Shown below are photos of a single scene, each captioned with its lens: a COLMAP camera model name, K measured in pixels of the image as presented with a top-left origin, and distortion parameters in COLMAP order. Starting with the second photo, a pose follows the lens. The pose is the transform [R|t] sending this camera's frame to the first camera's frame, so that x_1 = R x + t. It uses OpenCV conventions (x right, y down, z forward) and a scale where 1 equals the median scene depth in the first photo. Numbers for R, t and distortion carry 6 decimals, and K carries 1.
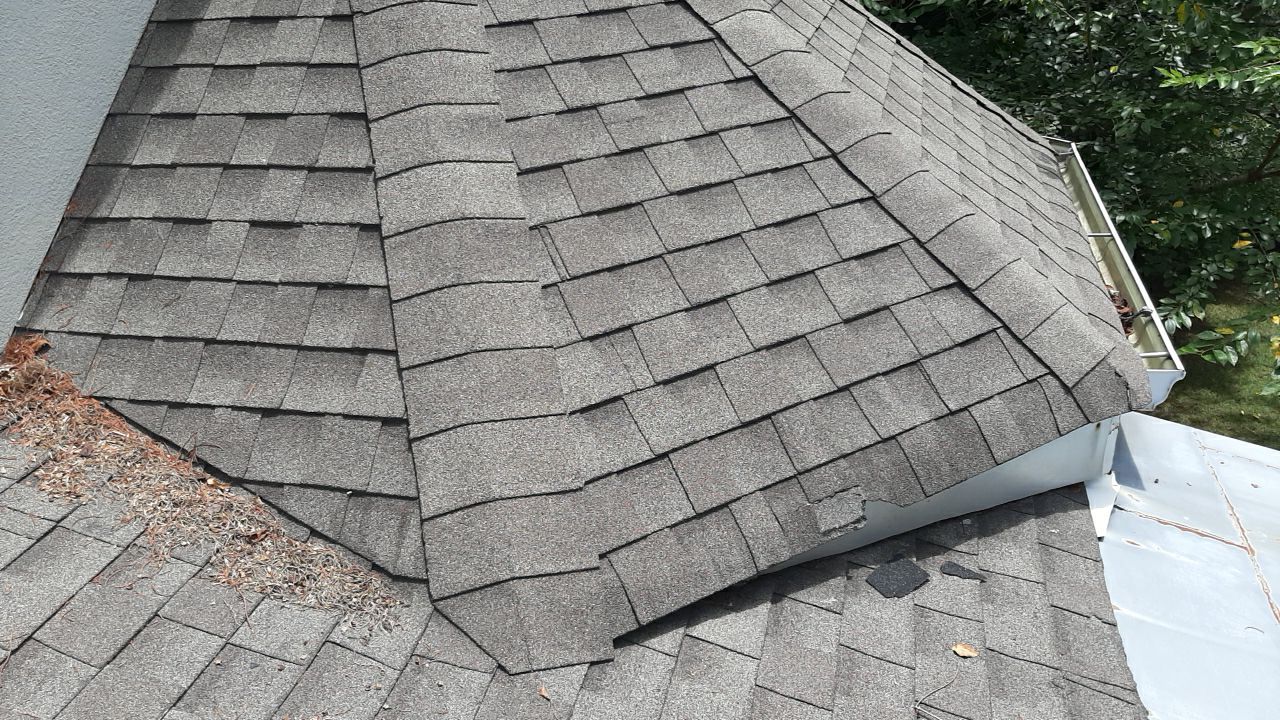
lens RADIAL K [[1007.9, 0, 621.8], [0, 1007.9, 354.5], [0, 0, 1]] dist [0.114167, -0.211991]
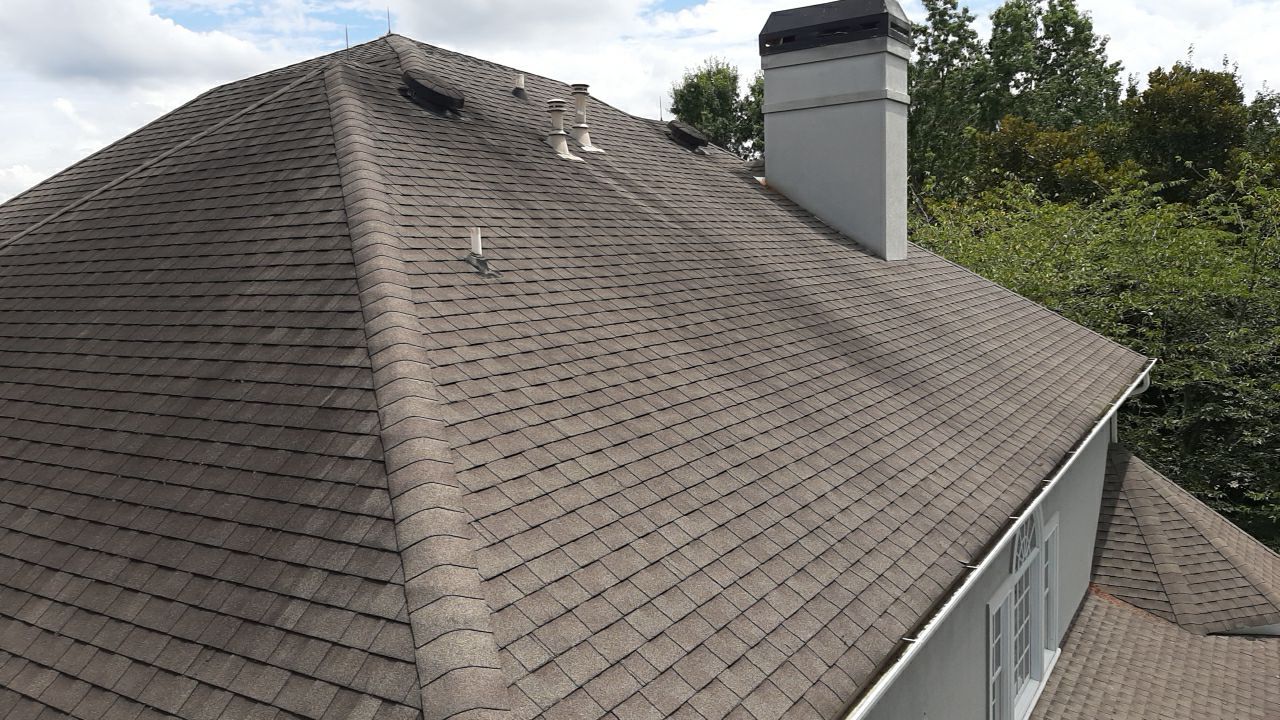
lens RADIAL K [[1008.3, 0, 640.0], [0, 1008.3, 360.0], [0, 0, 1]] dist [0.114242, -0.195536]
pose [[0.957272, 0.054191, -0.284066, -1.518787], [-0.144657, 0.940292, -0.308099, 1.020458], [0.250409, 0.336027, 0.907955, -5.803751]]
